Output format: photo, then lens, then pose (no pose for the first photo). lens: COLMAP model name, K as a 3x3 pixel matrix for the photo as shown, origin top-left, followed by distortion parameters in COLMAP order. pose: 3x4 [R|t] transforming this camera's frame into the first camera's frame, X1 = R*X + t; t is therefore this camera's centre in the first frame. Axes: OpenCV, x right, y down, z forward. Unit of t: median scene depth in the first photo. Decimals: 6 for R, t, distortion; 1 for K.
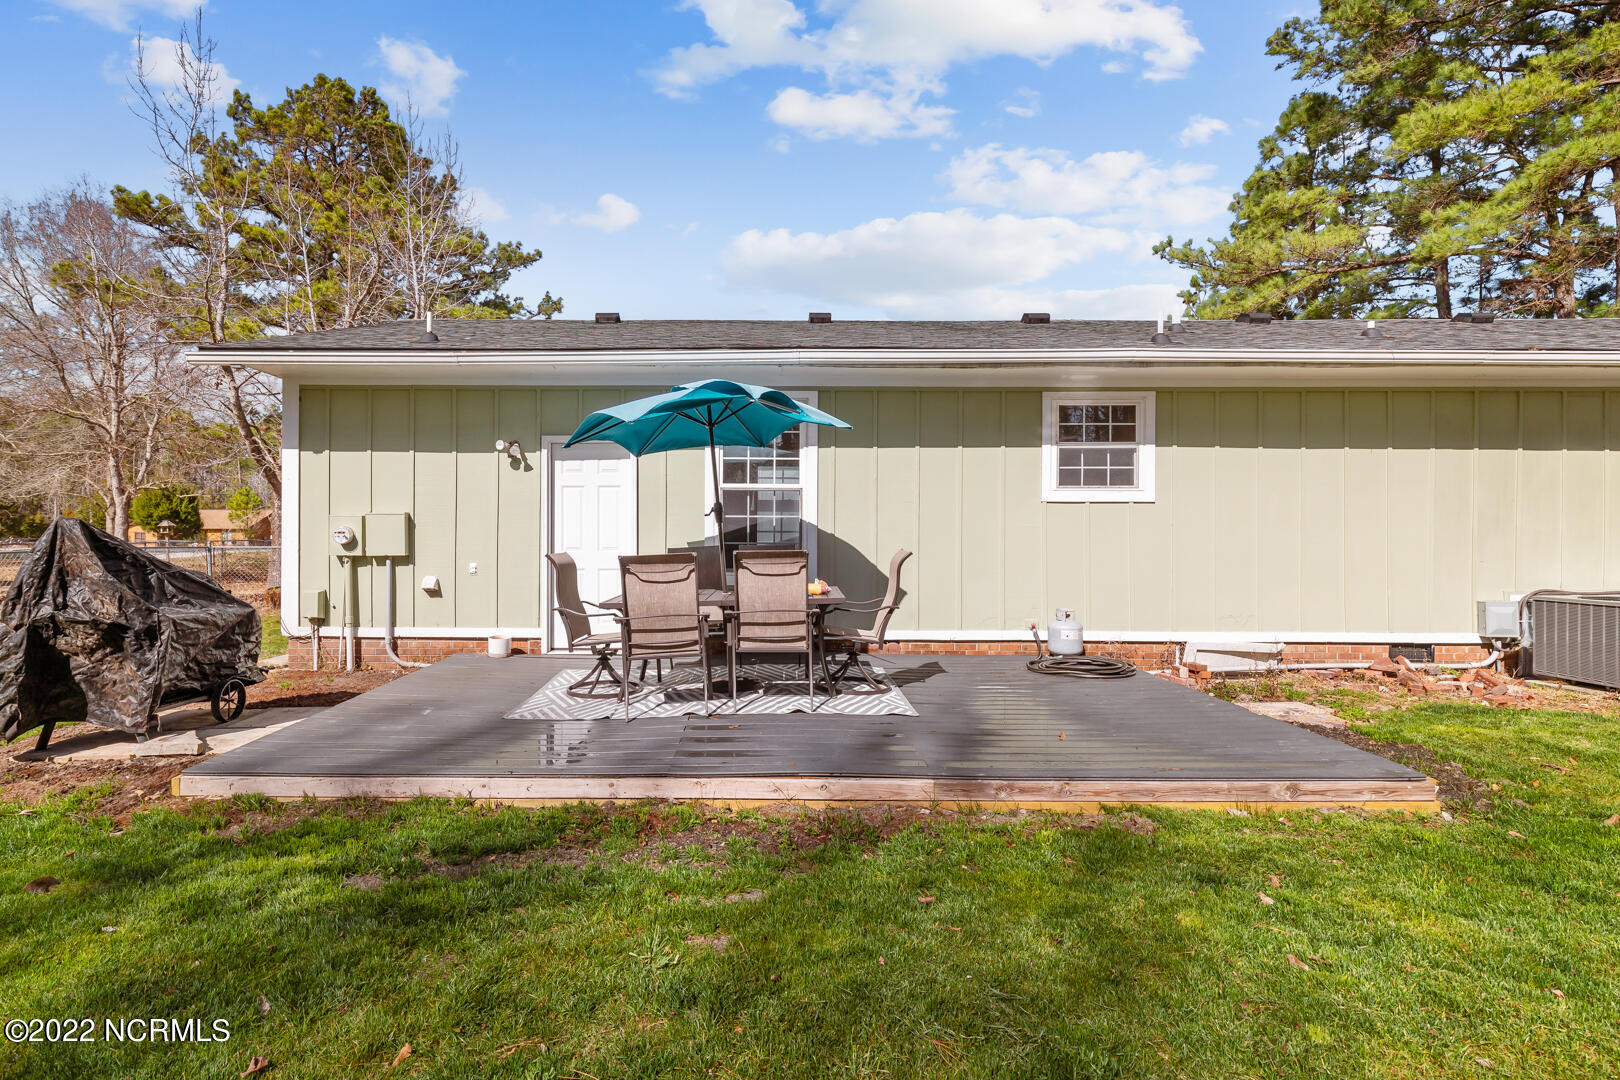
lens RADIAL K [[737.6, 0, 801.3], [0, 737.6, 548.8], [0, 0, 1]] dist [0.018204, -0.004246]
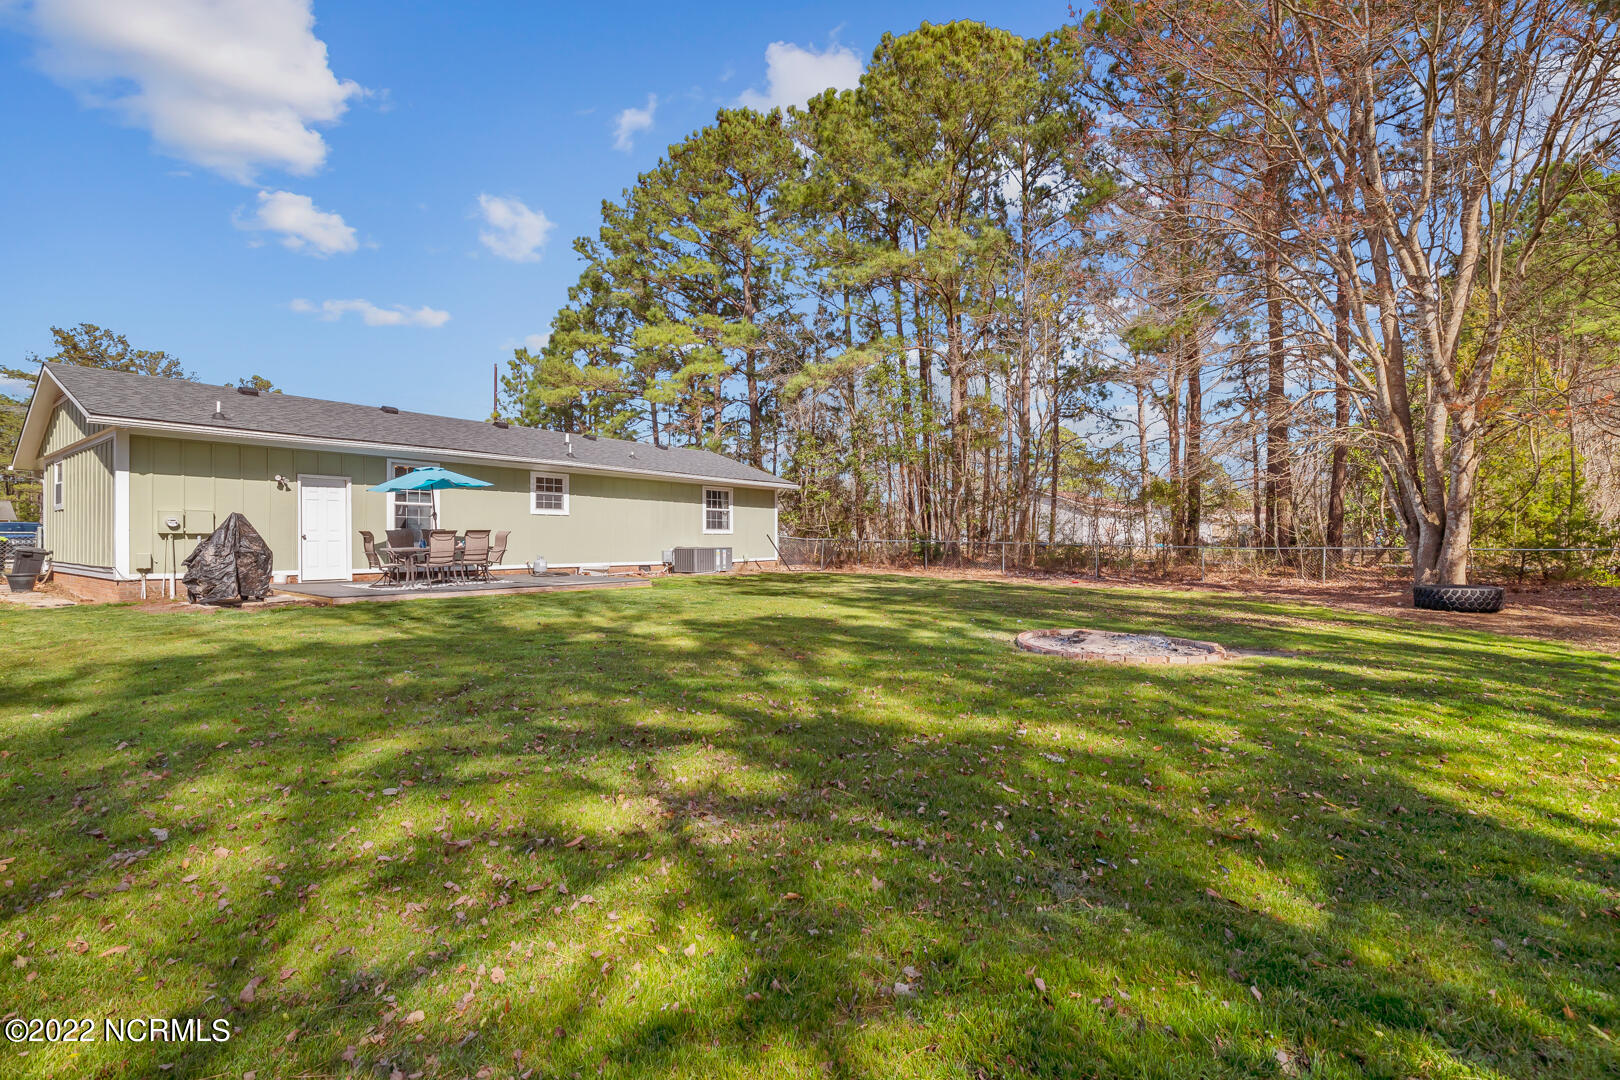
lens RADIAL K [[737.6, 0, 809.8], [0, 737.6, 538.3], [0, 0, 1]] dist [0.018204, -0.004246]
pose [[0.620882, 0.002115, 0.783901, -1.069462], [0.015189, 0.999776, -0.014728, 0.071637], [-0.783757, 0.021051, 0.620711, -1.331196]]
